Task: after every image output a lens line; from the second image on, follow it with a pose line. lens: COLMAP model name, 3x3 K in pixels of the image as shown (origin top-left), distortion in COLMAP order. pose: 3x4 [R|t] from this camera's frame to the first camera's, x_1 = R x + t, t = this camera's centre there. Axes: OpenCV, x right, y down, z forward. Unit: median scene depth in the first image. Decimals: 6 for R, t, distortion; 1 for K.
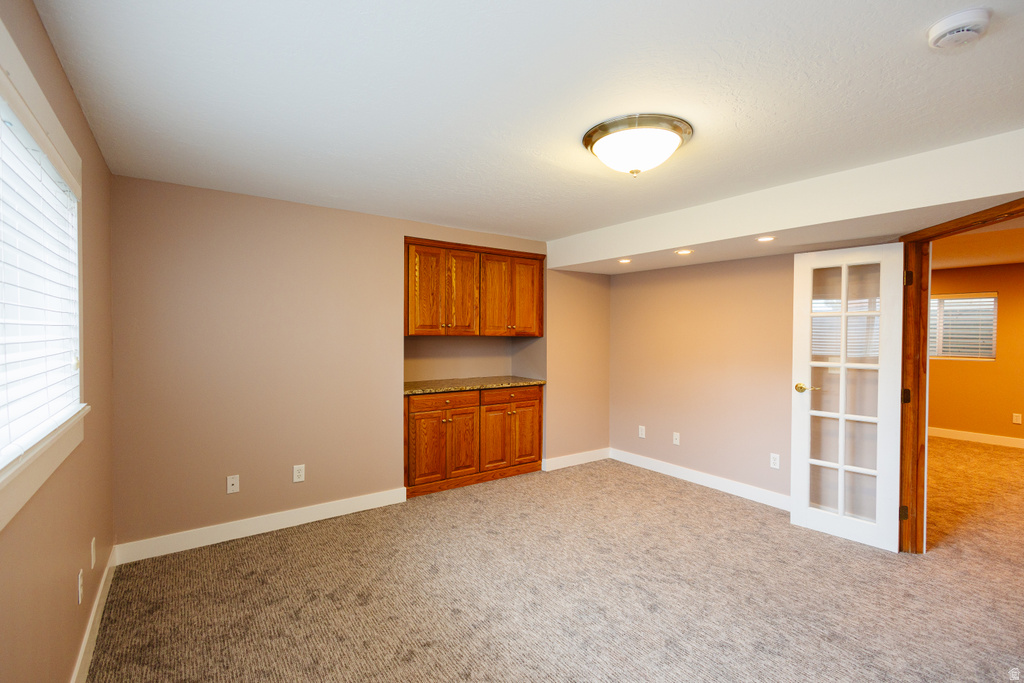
lens RADIAL K [[470.4, 0, 509.9], [0, 470.4, 341.4], [0, 0, 1]] dist [0.014454, -0.000887]
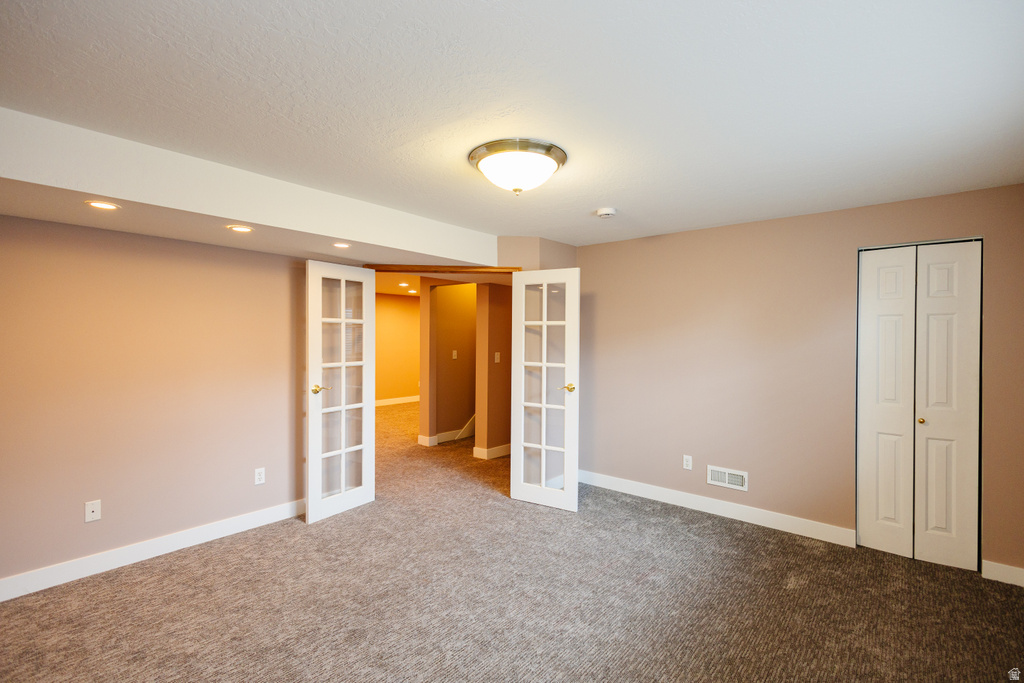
lens RADIAL K [[470.4, 0, 533.9], [0, 470.4, 335.3], [0, 0, 1]] dist [0.014454, -0.000887]
pose [[-0.277200, -0.009640, 0.960764, -0.521455], [0.007220, 0.999901, 0.012115, -0.029470], [-0.960785, 0.010295, -0.277102, 0.832872]]
